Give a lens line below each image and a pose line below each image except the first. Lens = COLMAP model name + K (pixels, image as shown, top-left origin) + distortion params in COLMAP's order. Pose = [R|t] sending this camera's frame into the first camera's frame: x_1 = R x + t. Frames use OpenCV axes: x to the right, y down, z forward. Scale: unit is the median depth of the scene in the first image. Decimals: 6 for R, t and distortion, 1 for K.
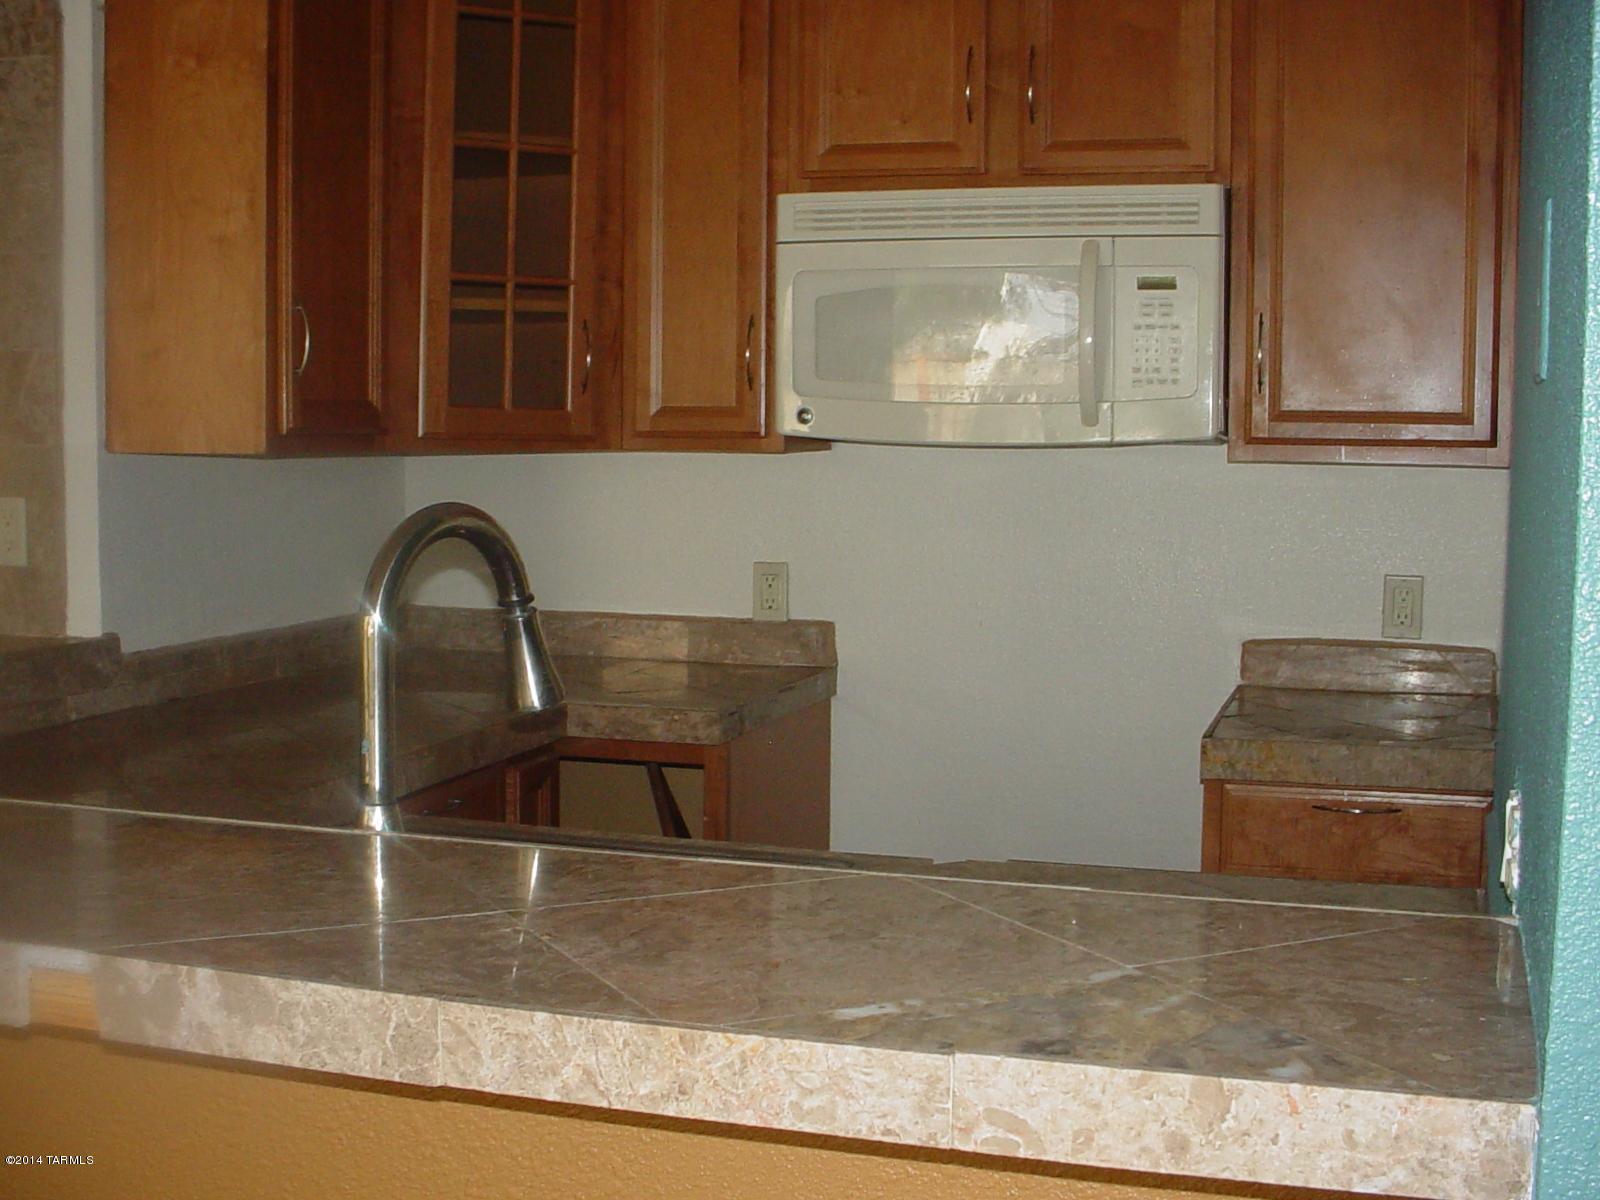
lens RADIAL K [[2061.9, 0, 800.0], [0, 2061.9, 600.0], [0, 0, 1]] dist [-0.181214, 0.025161]
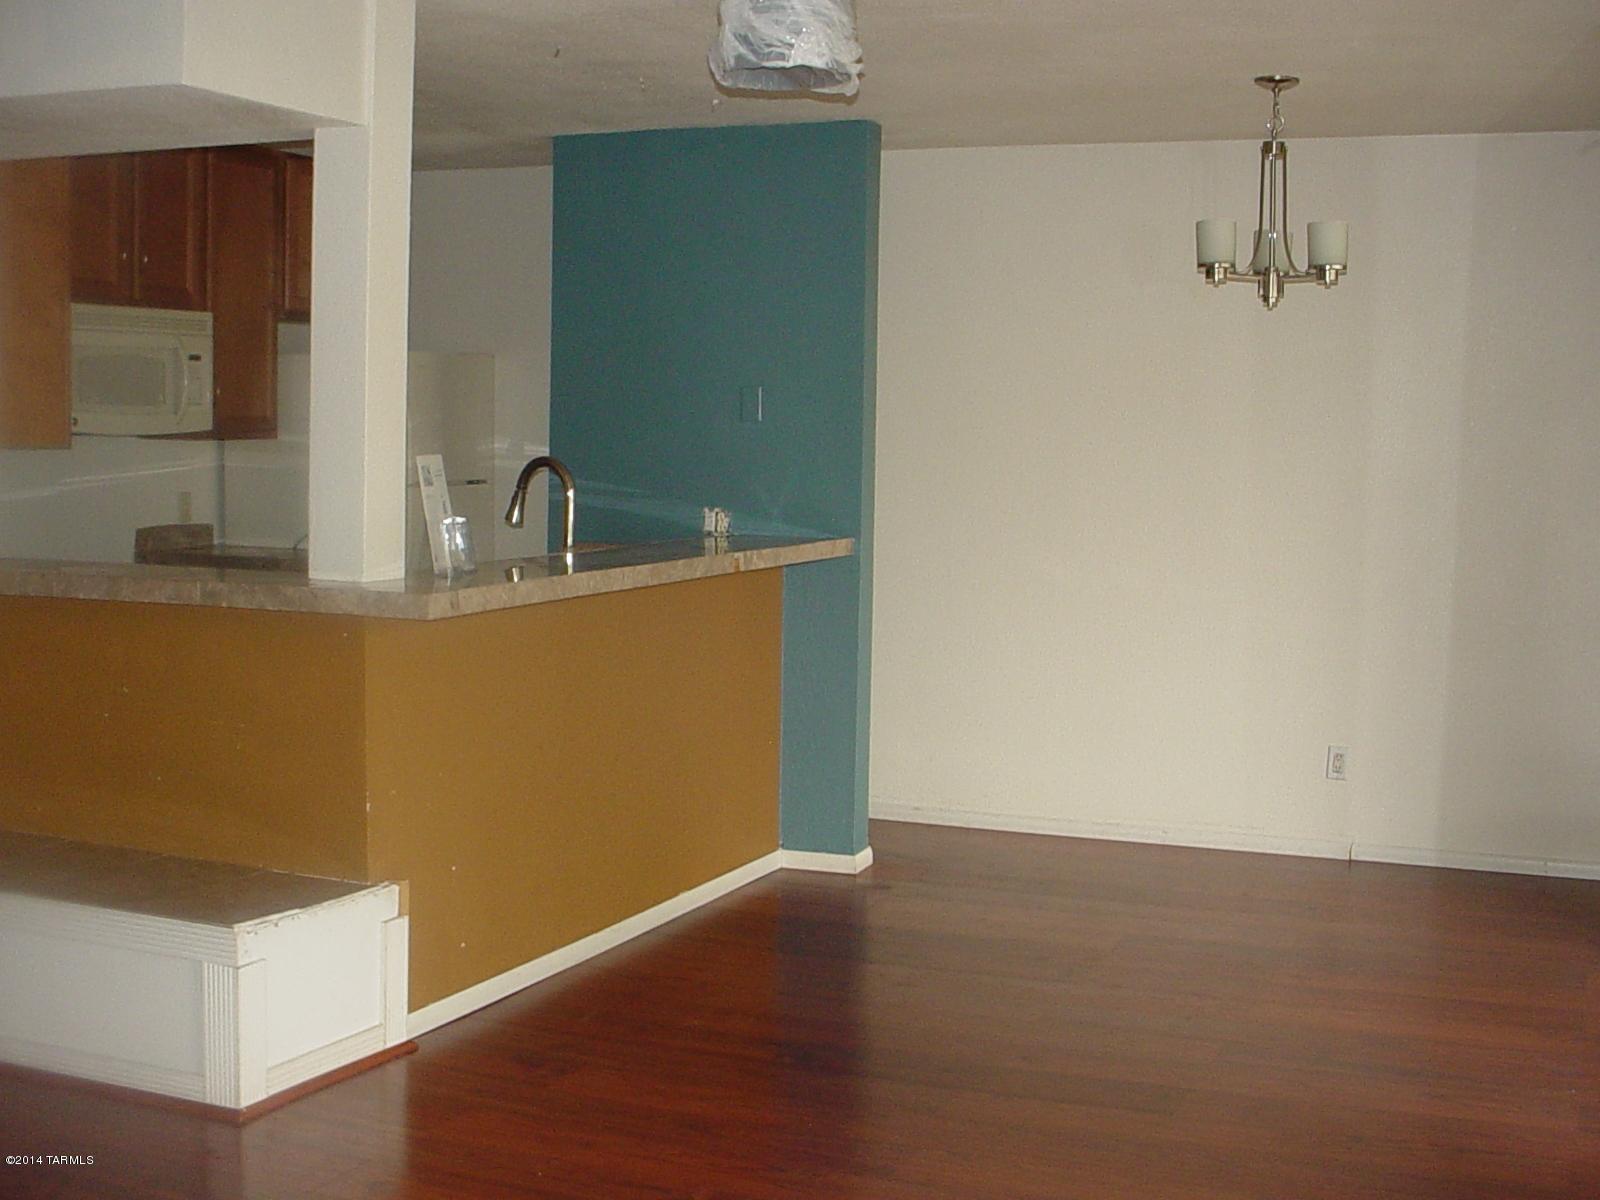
lens RADIAL K [[2061.9, 0, 800.0], [0, 2061.9, 600.0], [0, 0, 1]] dist [-0.181214, 0.025161]
pose [[0.066897, -0.091836, 0.993524, -1.901901], [0.074124, 0.993461, 0.086839, -0.040619], [-0.995003, 0.067835, 0.073267, 0.239718]]
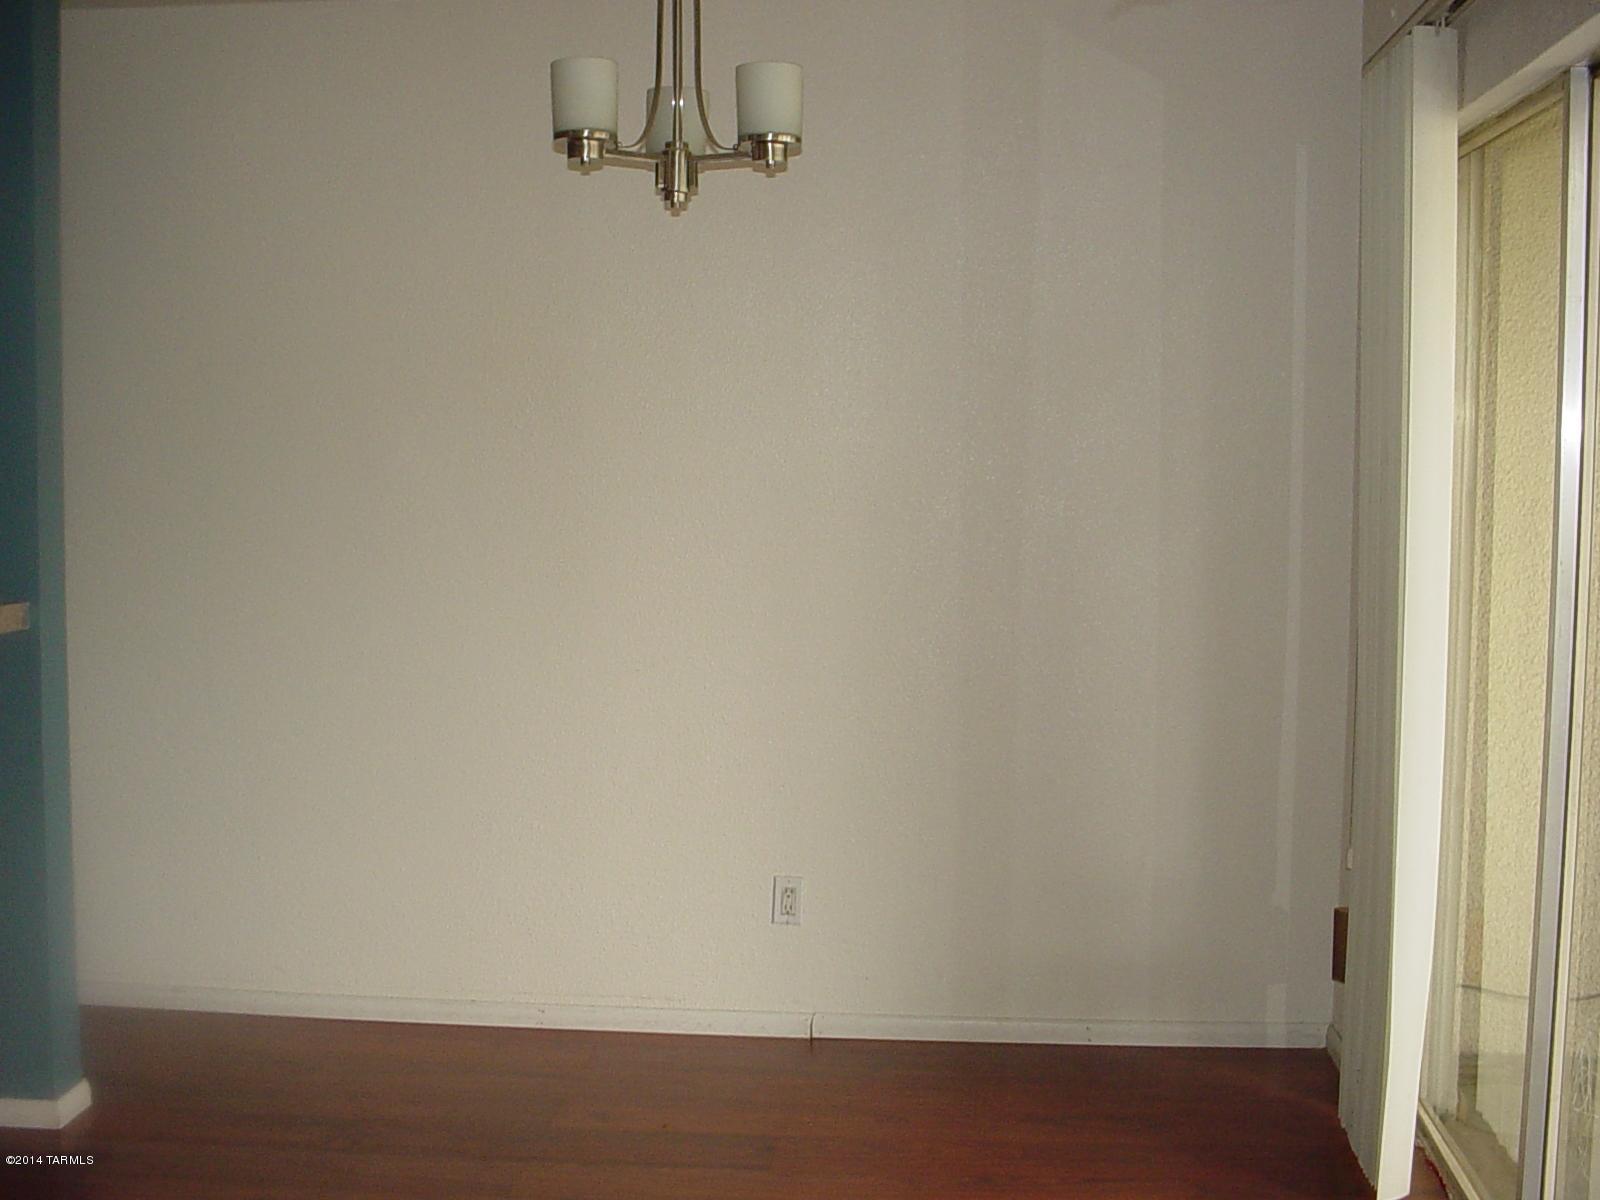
lens RADIAL K [[2061.9, 0, 800.0], [0, 2061.9, 600.0], [0, 0, 1]] dist [-0.181214, 0.025161]
pose [[-0.225243, -0.085730, 0.970524, -0.869889], [0.078059, 0.991331, 0.105684, -0.003720], [-0.971171, 0.099563, -0.216599, 0.092535]]
